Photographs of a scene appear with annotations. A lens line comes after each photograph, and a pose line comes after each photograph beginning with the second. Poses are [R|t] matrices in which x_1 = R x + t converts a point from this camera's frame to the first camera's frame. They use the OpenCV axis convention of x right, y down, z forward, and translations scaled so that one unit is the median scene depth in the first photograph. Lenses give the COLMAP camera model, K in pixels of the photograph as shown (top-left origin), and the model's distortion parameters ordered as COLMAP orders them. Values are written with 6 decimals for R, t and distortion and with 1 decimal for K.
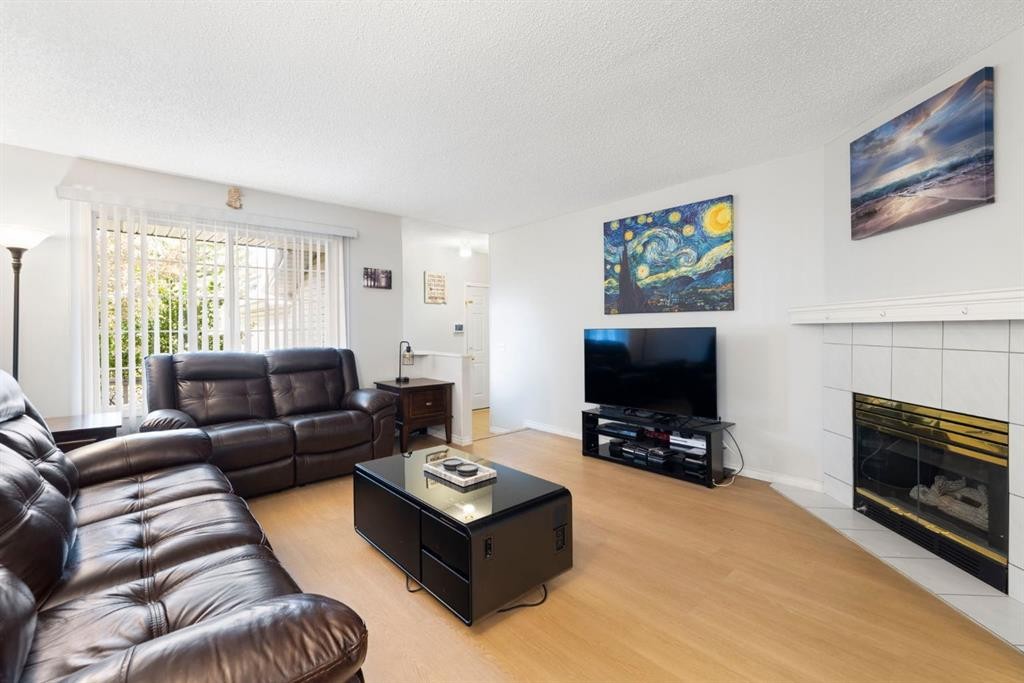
lens RADIAL K [[441.4, 0, 508.9], [0, 441.4, 330.5], [0, 0, 1]] dist [-0.001613, -0.000182]
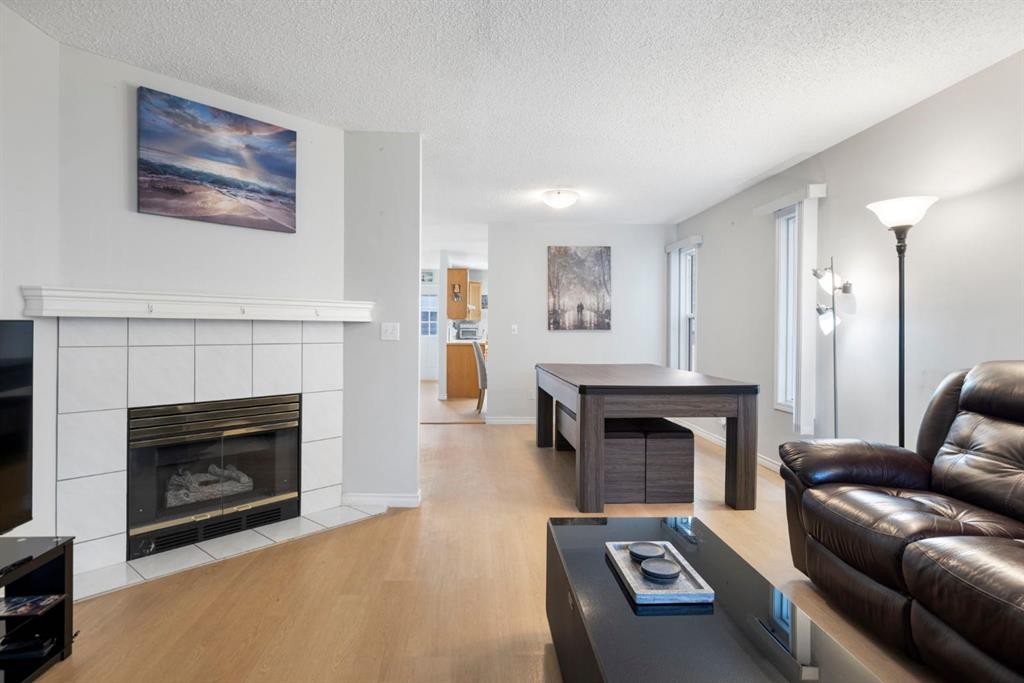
lens RADIAL K [[550.6, 0, 511.5], [0, 550.6, 327.7], [0, 0, 1]] dist [-0.000406, -0.000016]
pose [[-0.778448, 0.001940, 0.627706, -0.258027], [0.000015, 0.999995, -0.003071, 0.002379], [-0.627709, -0.002381, -0.778444, 1.016605]]
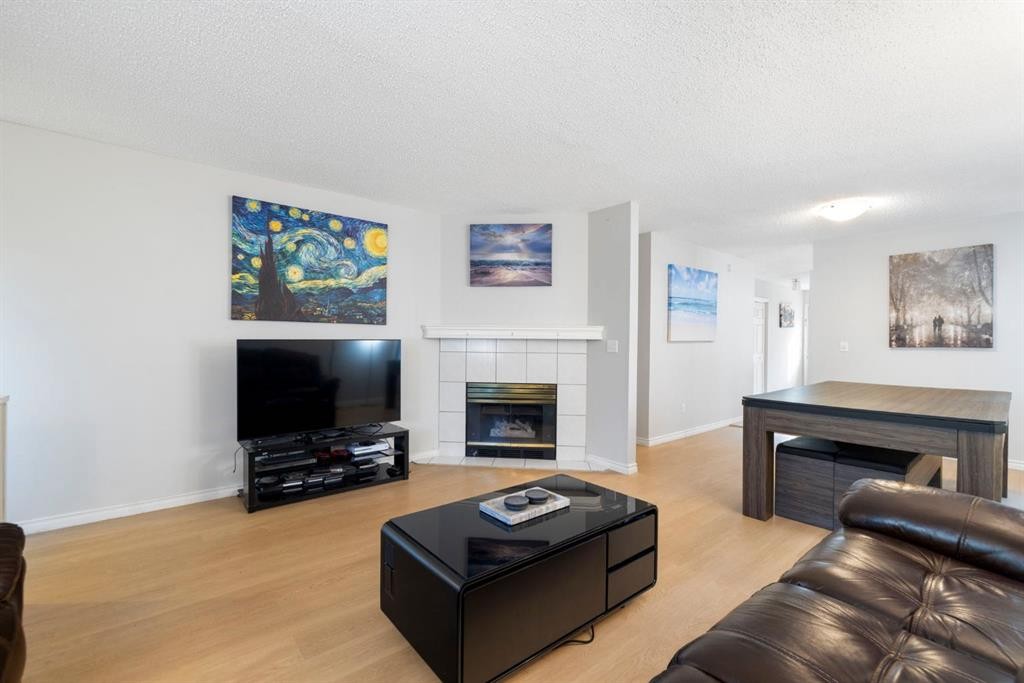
lens RADIAL K [[439.3, 0, 512.0], [0, 439.3, 341.5], [0, 0, 1]] dist [-0.000049, 0.000017]
pose [[0.033092, 0.005776, 0.999436, -0.597795], [-0.006574, 0.999963, -0.005561, 0.001676], [-0.999431, -0.006386, 0.033129, 0.602847]]
